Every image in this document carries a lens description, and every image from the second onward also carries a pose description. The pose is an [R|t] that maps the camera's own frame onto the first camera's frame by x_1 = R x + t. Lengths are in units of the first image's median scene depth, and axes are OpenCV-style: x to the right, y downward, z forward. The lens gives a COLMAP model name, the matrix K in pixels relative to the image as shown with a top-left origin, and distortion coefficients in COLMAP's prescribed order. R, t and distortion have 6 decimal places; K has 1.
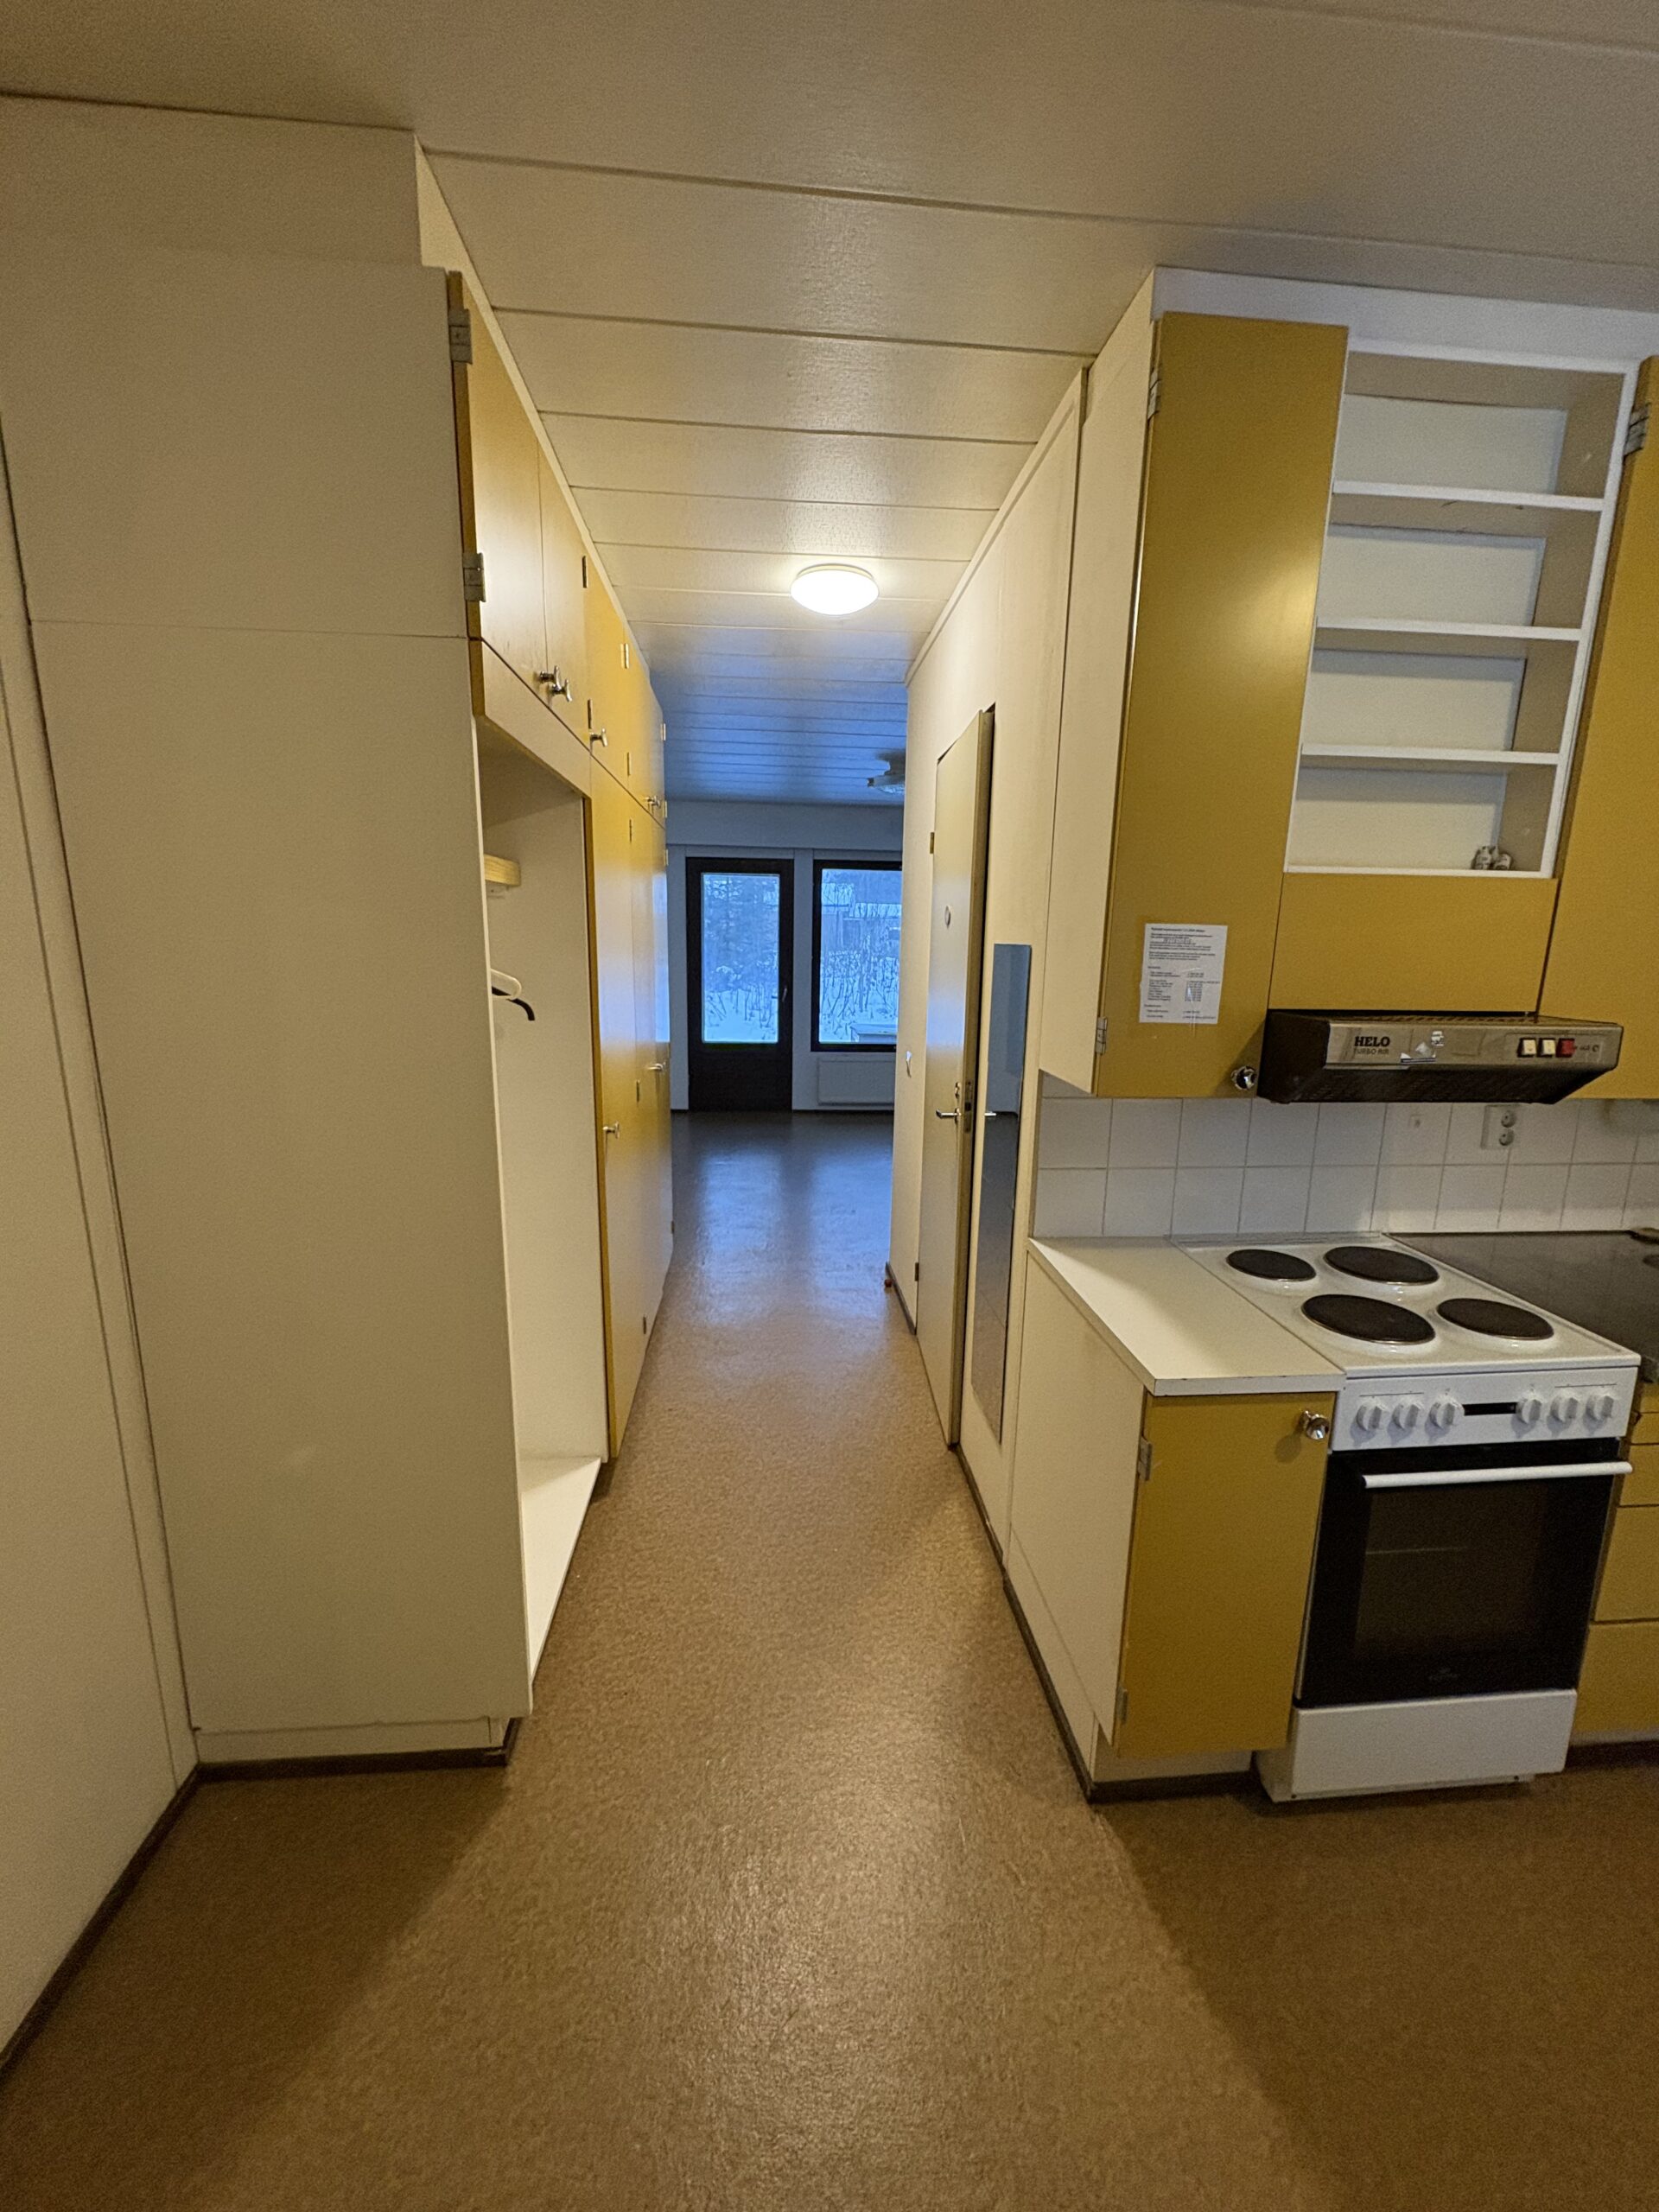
lens RADIAL K [[886.2, 0, 838.2], [0, 886.2, 1107.4], [0, 0, 1]] dist [-0.001521, -0.000094]
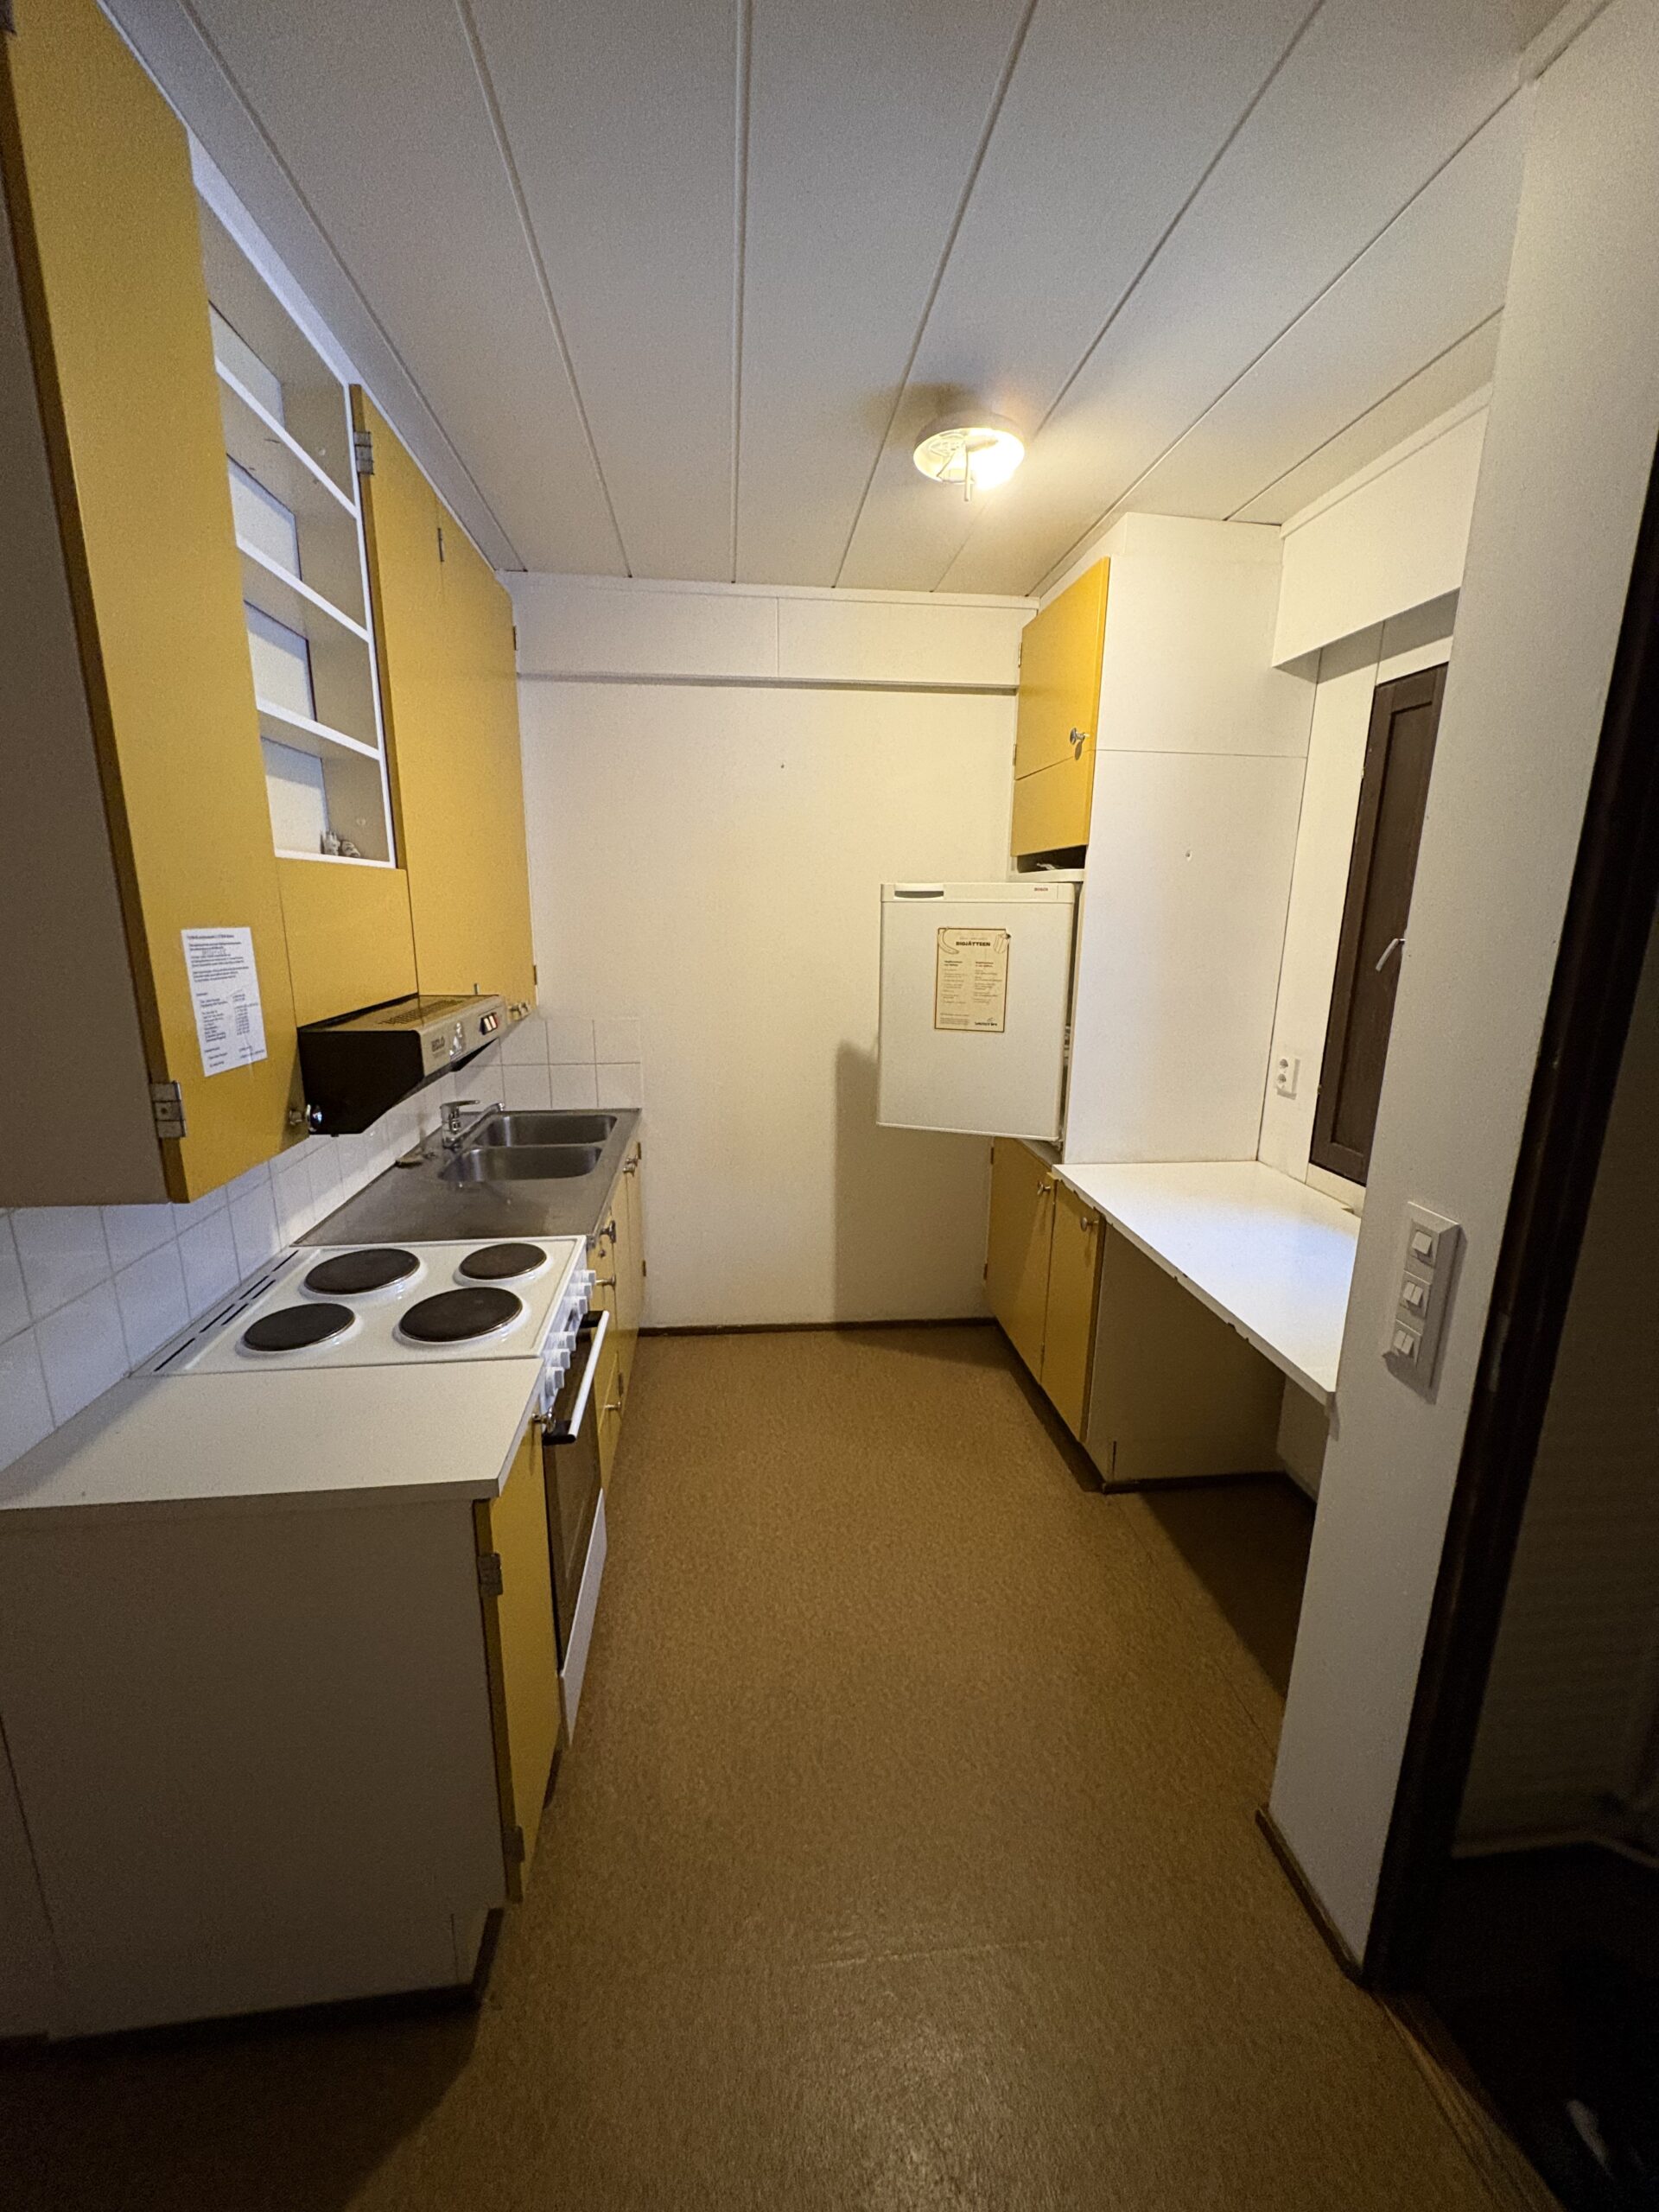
lens RADIAL K [[886.2, 0, 835.4], [0, 886.2, 1109.0], [0, 0, 1]] dist [-0.001521, -0.000094]
pose [[-0.033679, -0.244523, 0.969059, -0.325100], [0.180186, 0.952235, 0.246540, -0.149262], [-0.983056, 0.182914, 0.011989, 0.516504]]
